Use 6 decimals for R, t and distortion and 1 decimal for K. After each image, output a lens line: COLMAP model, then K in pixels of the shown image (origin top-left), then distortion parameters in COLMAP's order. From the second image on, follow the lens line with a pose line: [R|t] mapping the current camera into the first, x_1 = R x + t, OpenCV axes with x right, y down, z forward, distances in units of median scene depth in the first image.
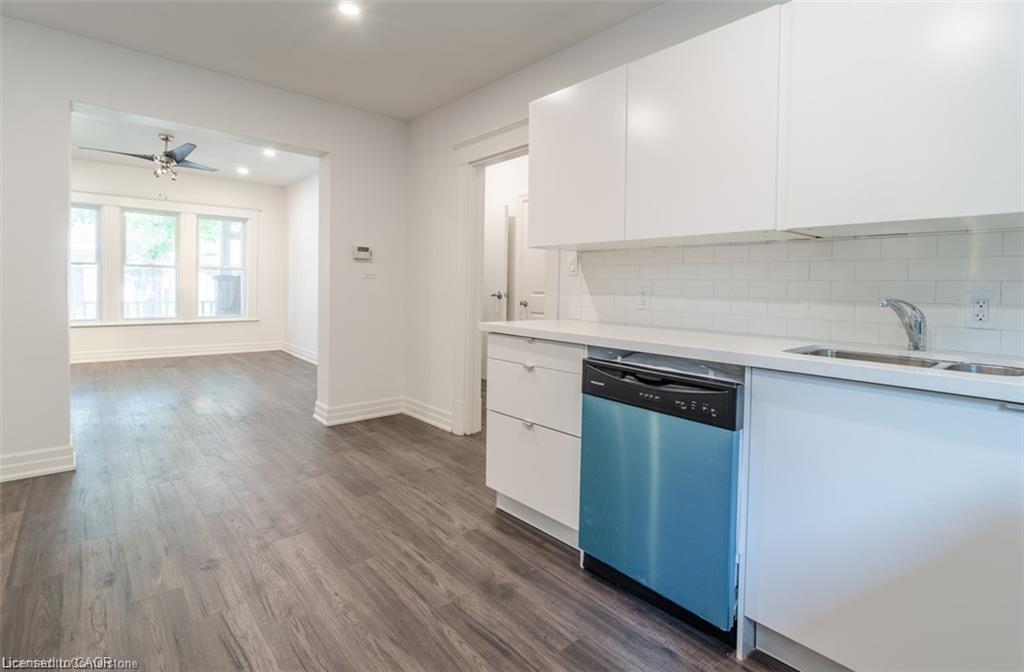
lens RADIAL K [[499.4, 0, 507.5], [0, 499.4, 293.9], [0, 0, 1]] dist [-0.002238, -0.000476]
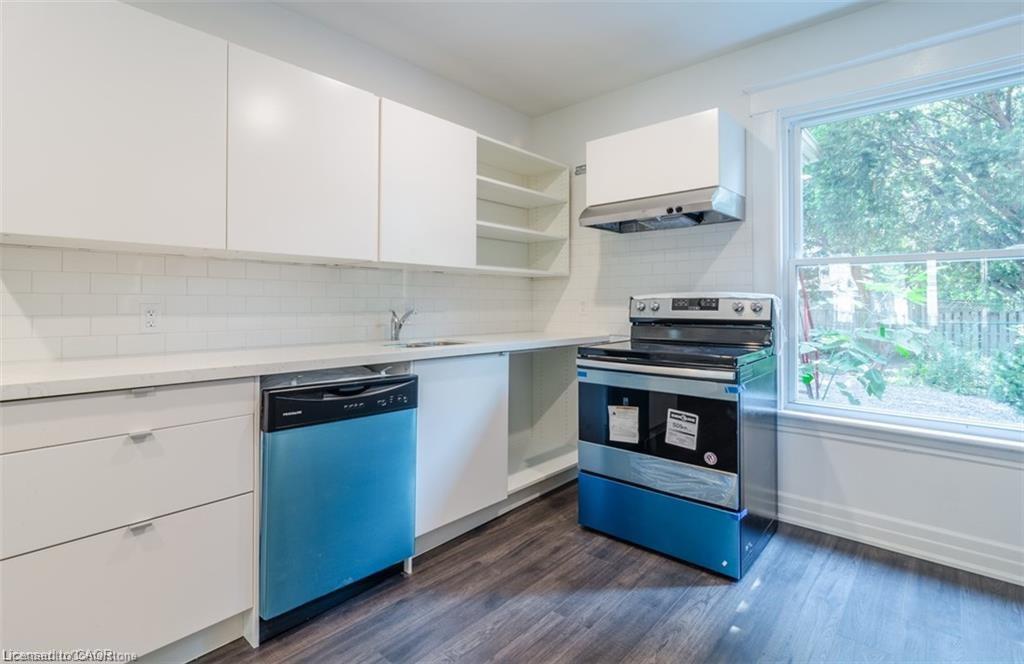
lens RADIAL K [[491.9, 0, 510.7], [0, 491.9, 301.5], [0, 0, 1]] dist [-0.001222, -0.000004]
pose [[-0.129293, -0.012426, 0.991529, -0.709558], [0.010844, 0.999844, 0.013945, -0.029063], [-0.991547, 0.012555, -0.129138, 0.689405]]
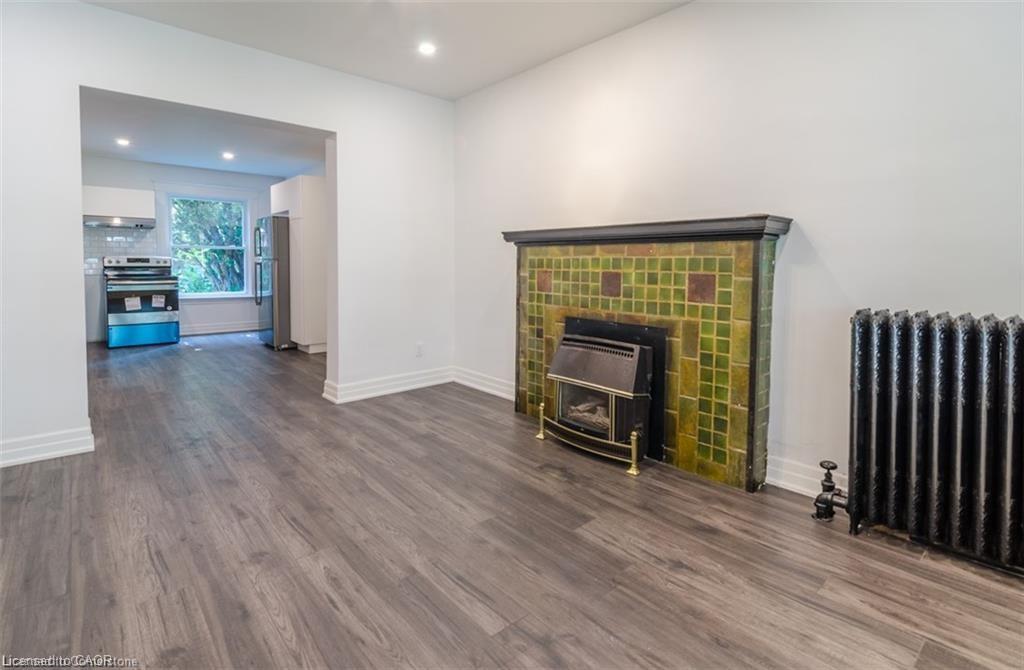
lens RADIAL K [[499.4, 0, 507.5], [0, 499.4, 292.9], [0, 0, 1]] dist [-0.002238, -0.000476]
pose [[-0.999607, -0.026926, -0.007829, -2.027260], [-0.027432, 0.996889, 0.073897, -0.099405], [0.005815, 0.074083, -0.997235, 3.557748]]
